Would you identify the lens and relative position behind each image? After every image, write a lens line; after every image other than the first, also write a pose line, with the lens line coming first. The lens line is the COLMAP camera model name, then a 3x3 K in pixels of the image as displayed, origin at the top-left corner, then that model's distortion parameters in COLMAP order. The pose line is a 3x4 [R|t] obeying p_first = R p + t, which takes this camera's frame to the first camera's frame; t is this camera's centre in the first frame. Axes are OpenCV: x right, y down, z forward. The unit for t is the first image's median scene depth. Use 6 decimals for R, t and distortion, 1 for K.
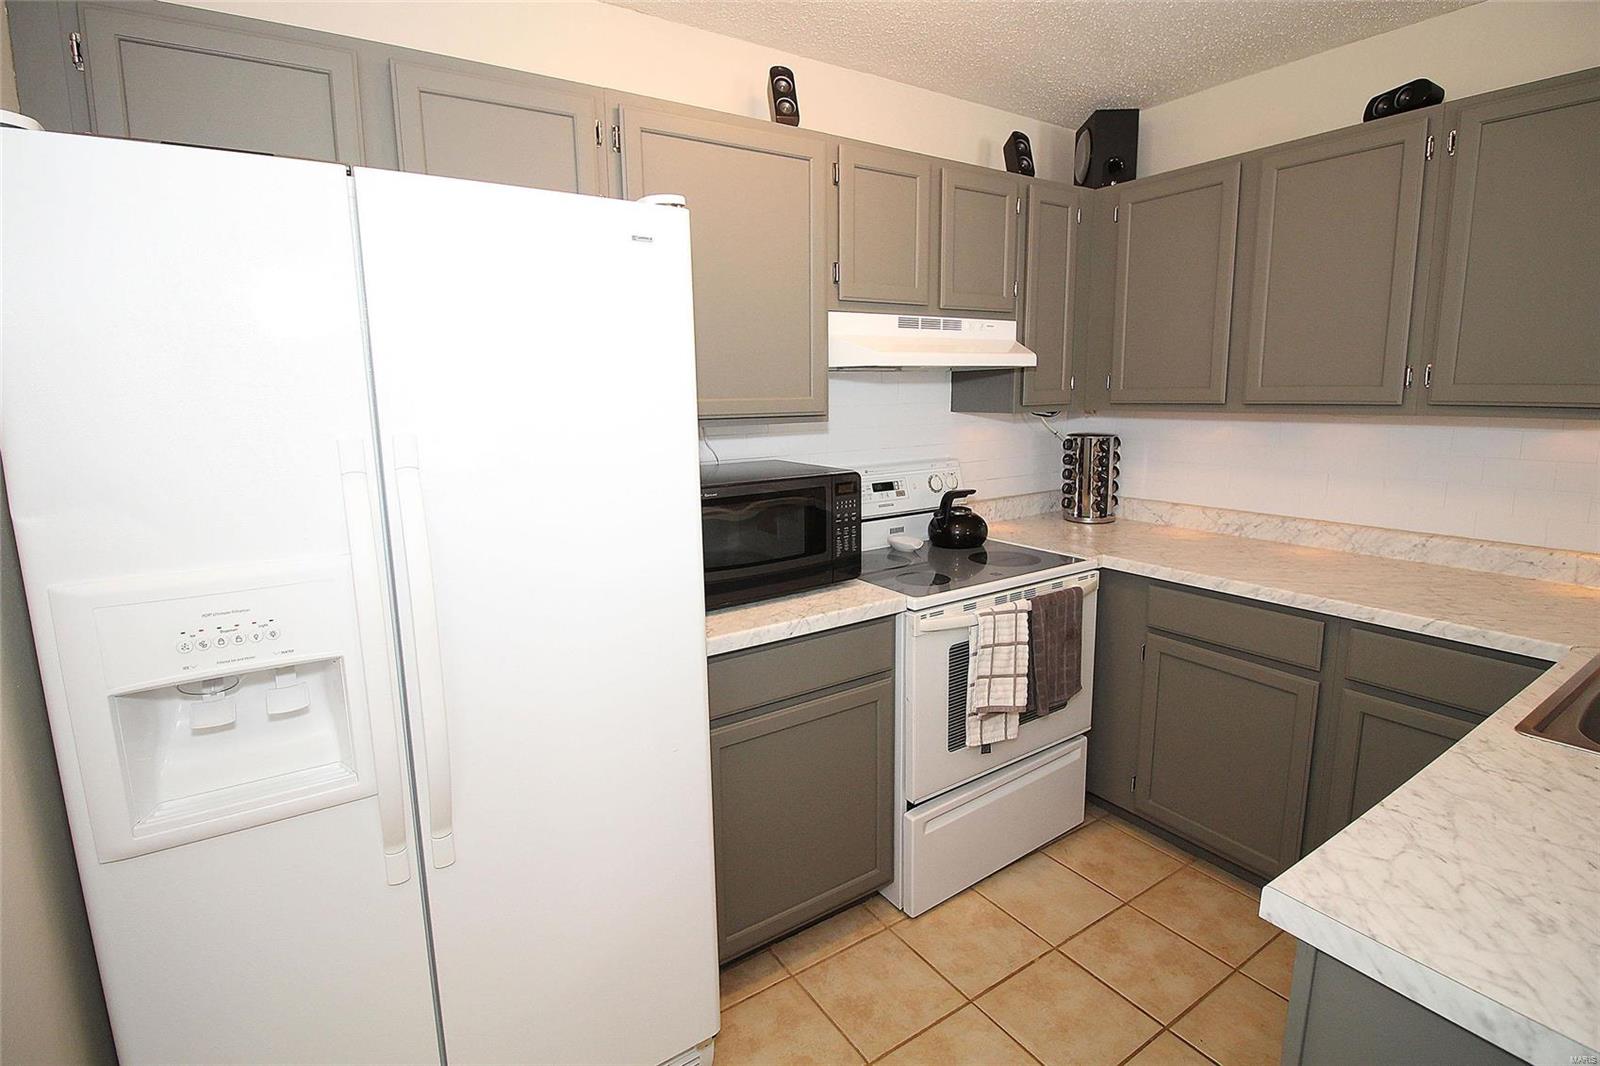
lens RADIAL K [[760.8, 0, 798.3], [0, 760.8, 512.9], [0, 0, 1]] dist [-0.021878, -0.000701]
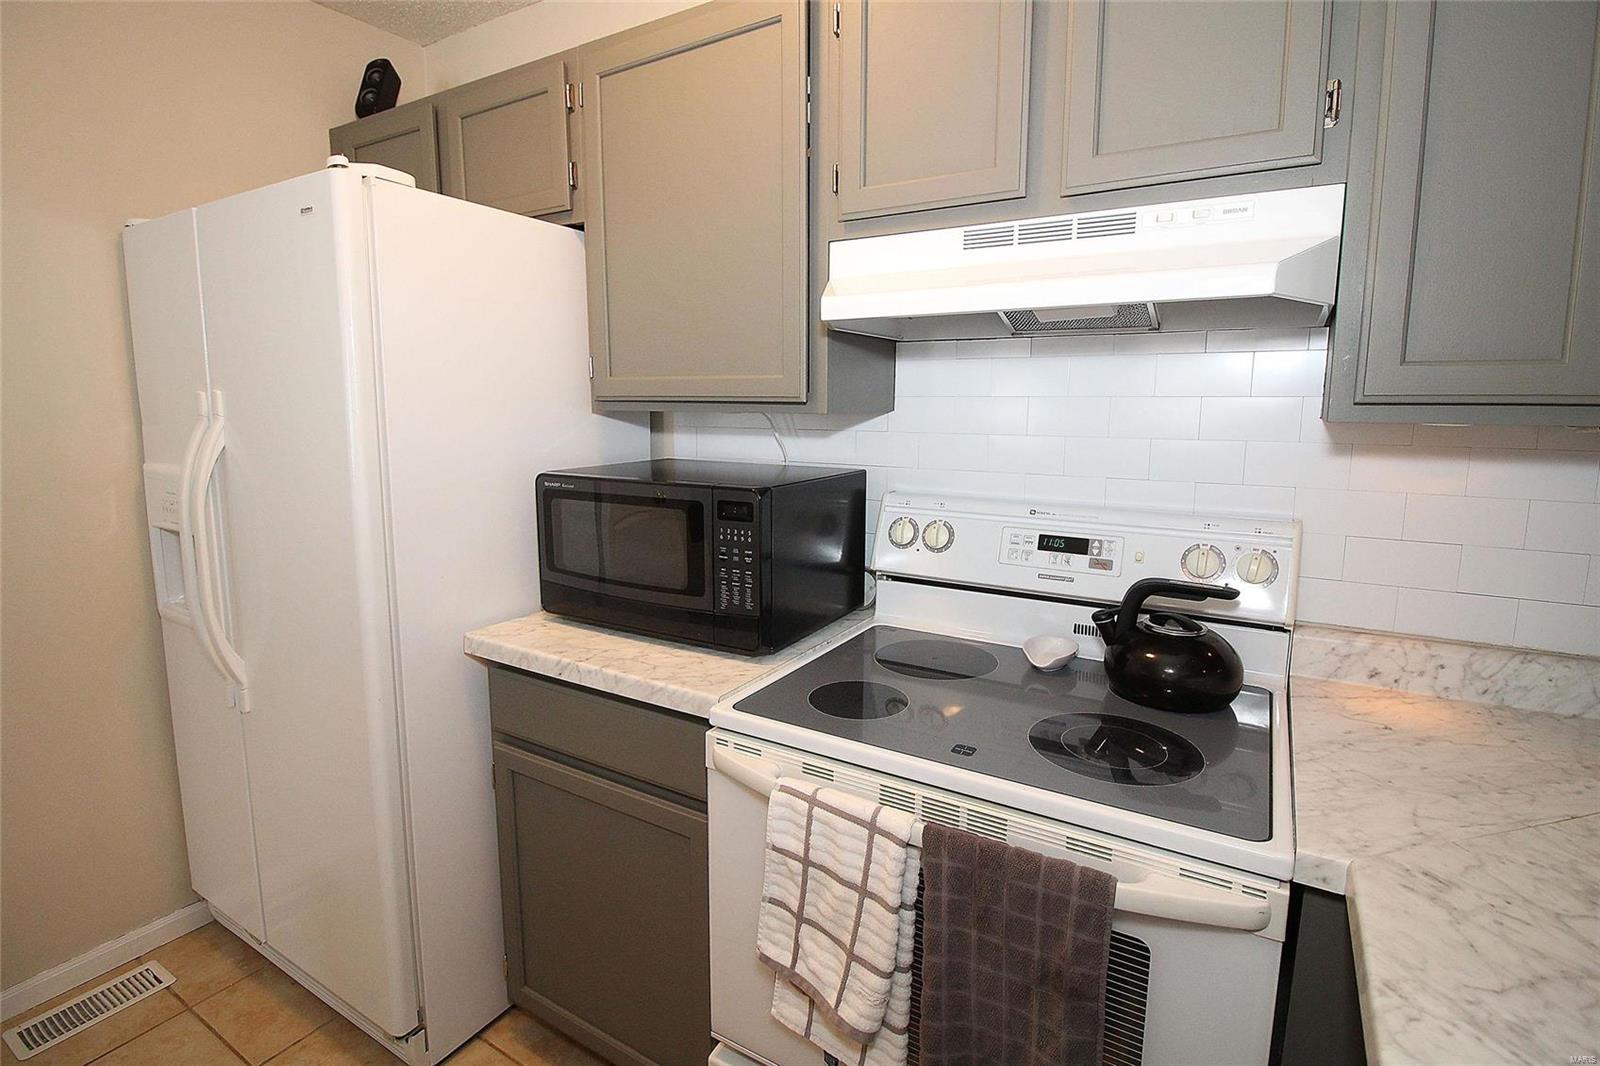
lens RADIAL K [[760.8, 0, 798.3], [0, 760.8, 512.9], [0, 0, 1]] dist [-0.021878, -0.000701]
pose [[0.426716, 0.146137, -0.892501, 0.595071], [-0.159021, 0.983607, 0.085024, -0.084072], [0.890295, 0.105645, 0.442960, 0.666836]]
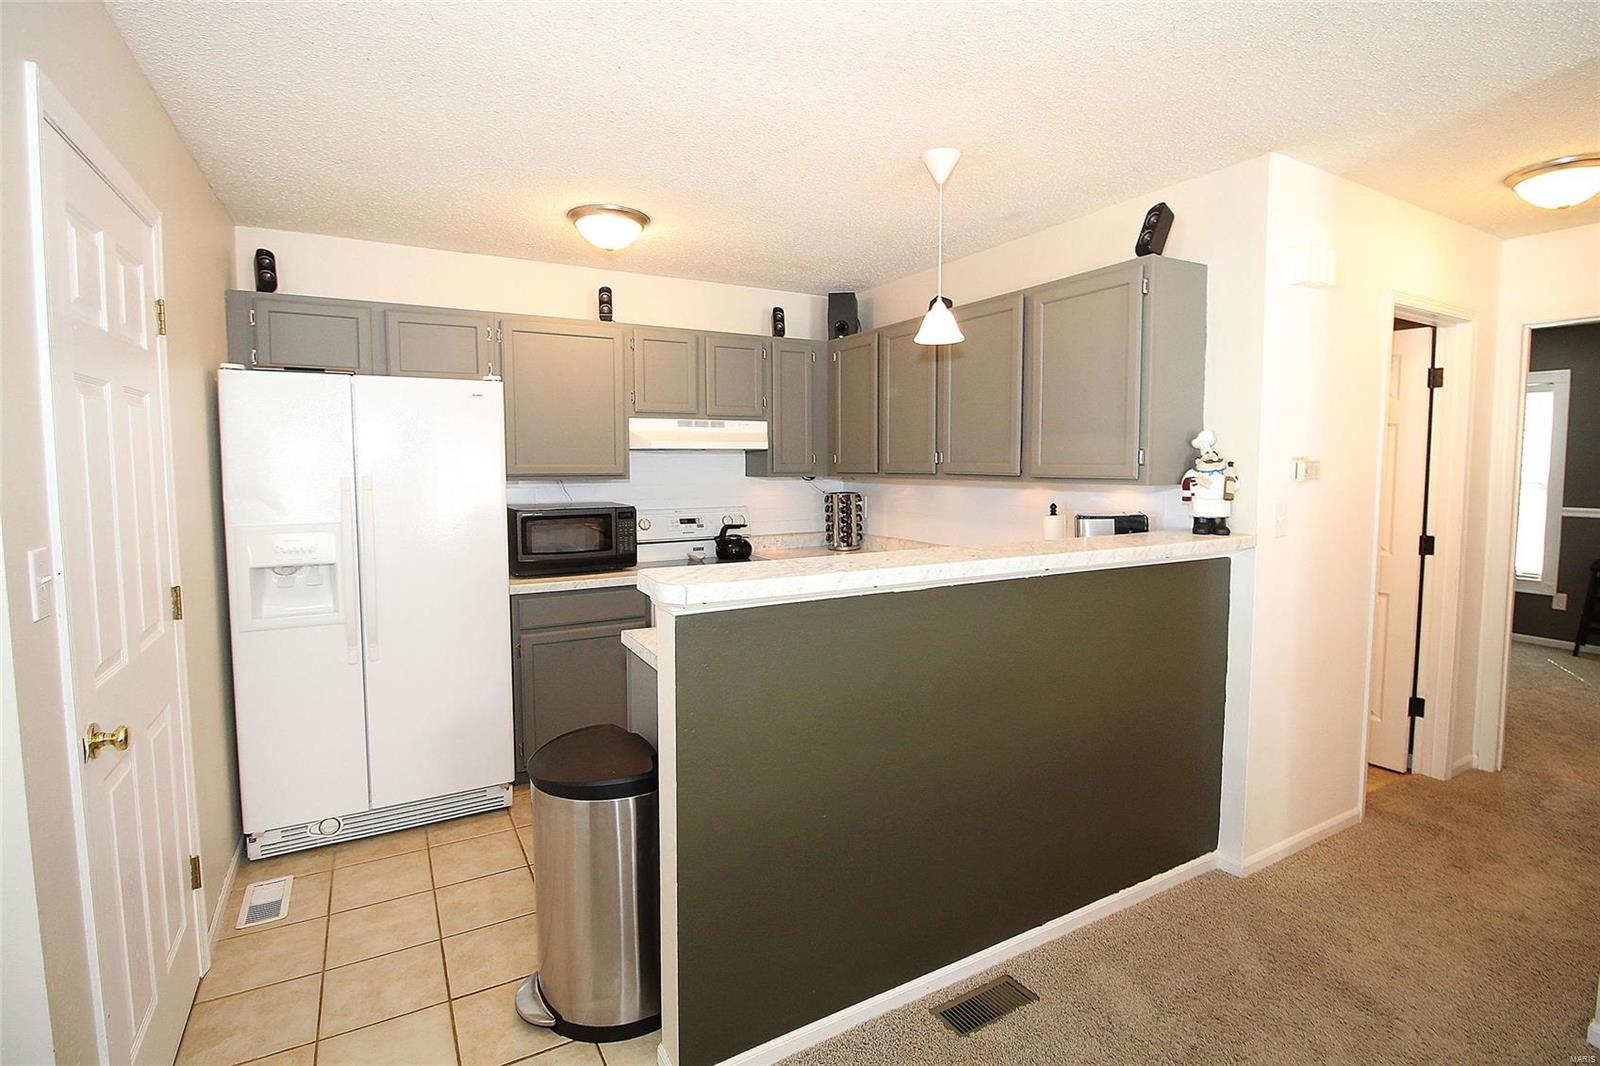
lens RADIAL K [[771.4, 0, 809.8], [0, 771.4, 512.1], [0, 0, 1]] dist [-0.014324, 0.000032]
pose [[0.997692, 0.019706, -0.064975, 0.548006], [-0.025701, 0.995357, -0.092756, 0.105236], [0.062845, 0.094212, 0.993567, -0.705981]]
